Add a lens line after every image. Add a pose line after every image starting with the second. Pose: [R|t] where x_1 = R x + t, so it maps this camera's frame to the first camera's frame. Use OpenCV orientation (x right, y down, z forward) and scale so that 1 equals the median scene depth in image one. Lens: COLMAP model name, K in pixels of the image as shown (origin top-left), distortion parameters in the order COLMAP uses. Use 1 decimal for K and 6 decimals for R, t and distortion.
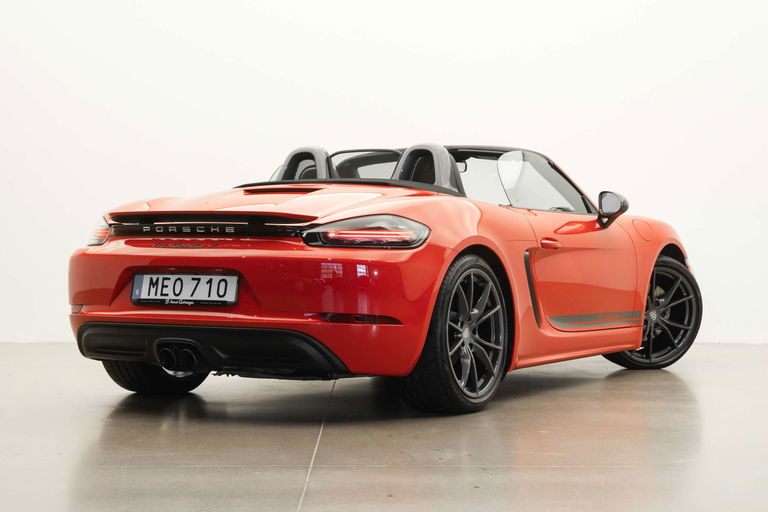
lens RADIAL K [[1555.1, 0, 384.0], [0, 1555.1, 256.0], [0, 0, 1]] dist [0.419596, -0.002978]
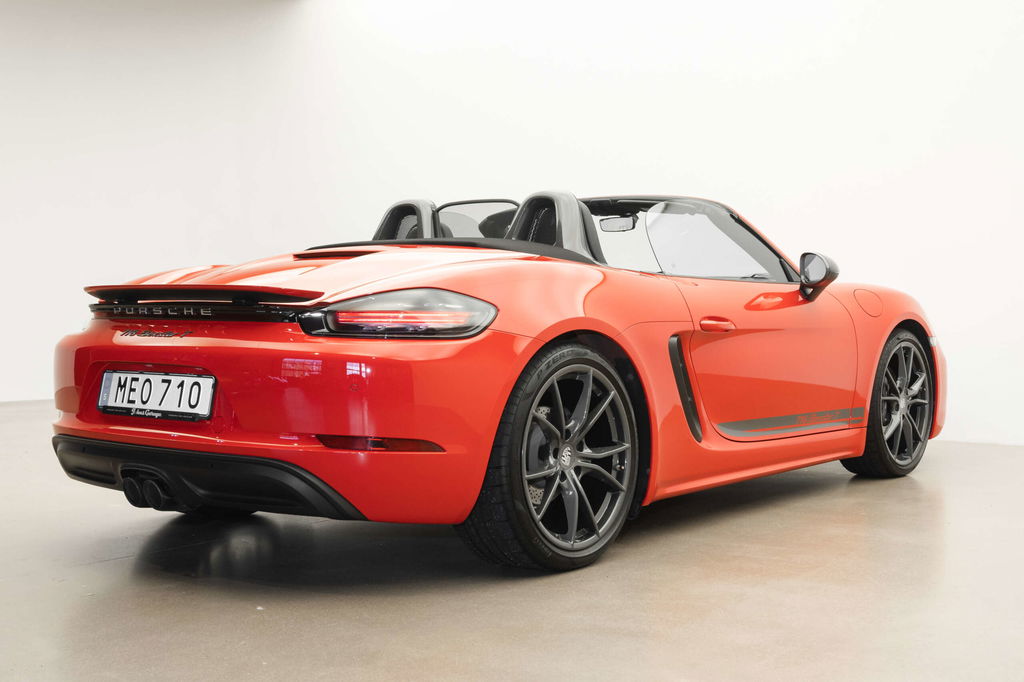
lens RADIAL K [[1388.8, 0, 512.0], [0, 1388.8, 341.0], [0, 0, 1]] dist [-0.014671, -0.027637]
pose [[0.987276, 0.000679, -0.159013, 0.129532], [0.002352, 0.999819, 0.018873, -0.014310], [0.158997, -0.019006, 0.987096, 0.383415]]
